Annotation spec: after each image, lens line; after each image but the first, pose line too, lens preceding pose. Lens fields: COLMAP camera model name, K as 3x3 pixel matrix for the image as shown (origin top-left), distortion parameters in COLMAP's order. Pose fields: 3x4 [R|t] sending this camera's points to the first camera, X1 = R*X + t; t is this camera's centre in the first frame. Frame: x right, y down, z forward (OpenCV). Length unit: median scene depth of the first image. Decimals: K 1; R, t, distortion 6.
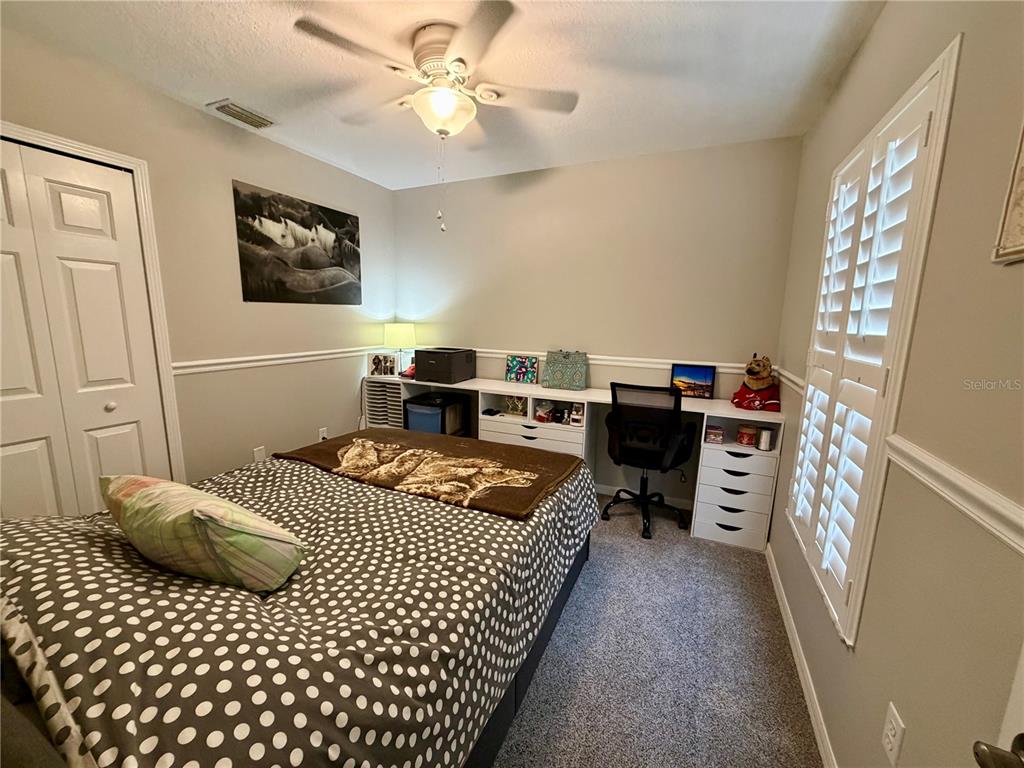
lens RADIAL K [[408.3, 0, 507.1], [0, 408.3, 385.0], [0, 0, 1]] dist [0.001445, -0.000282]
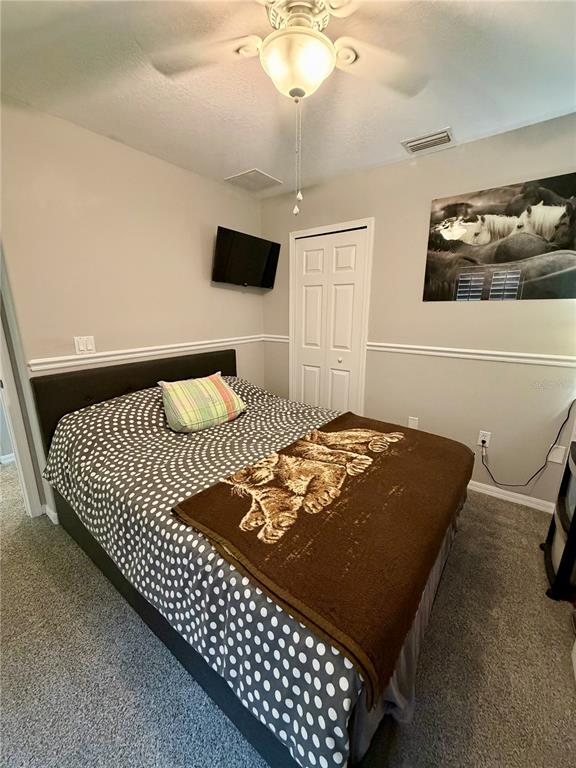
lens RADIAL K [[306.2, 0, 288.0], [0, 306.2, 380.8], [0, 0, 1]] dist [0.001445, -0.000282]
pose [[-0.219722, 0.207184, -0.953308, 0.393108], [-0.167943, 0.954567, 0.246166, -0.135190], [0.960998, 0.214189, -0.174944, 0.825669]]
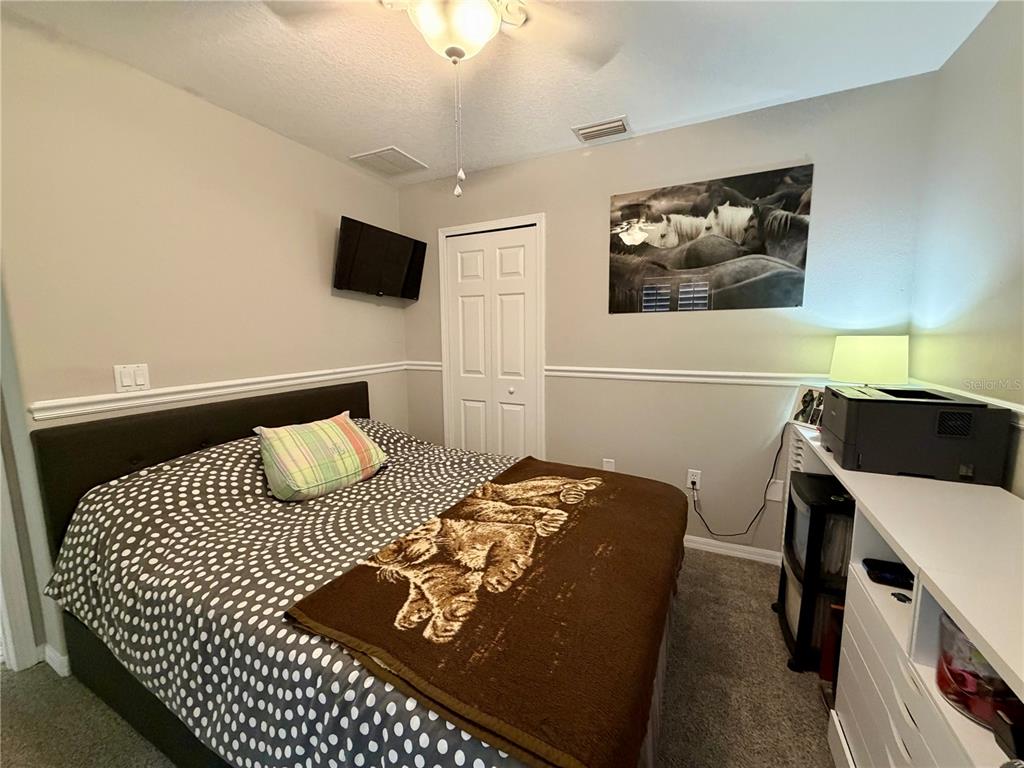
lens RADIAL K [[408.3, 0, 507.4], [0, 408.3, 384.6], [0, 0, 1]] dist [0.001445, -0.000282]
pose [[-0.038913, 0.109801, -0.993192, 0.398444], [-0.158508, 0.980681, 0.114629, -0.108949], [0.986591, 0.161889, -0.020756, 0.805777]]
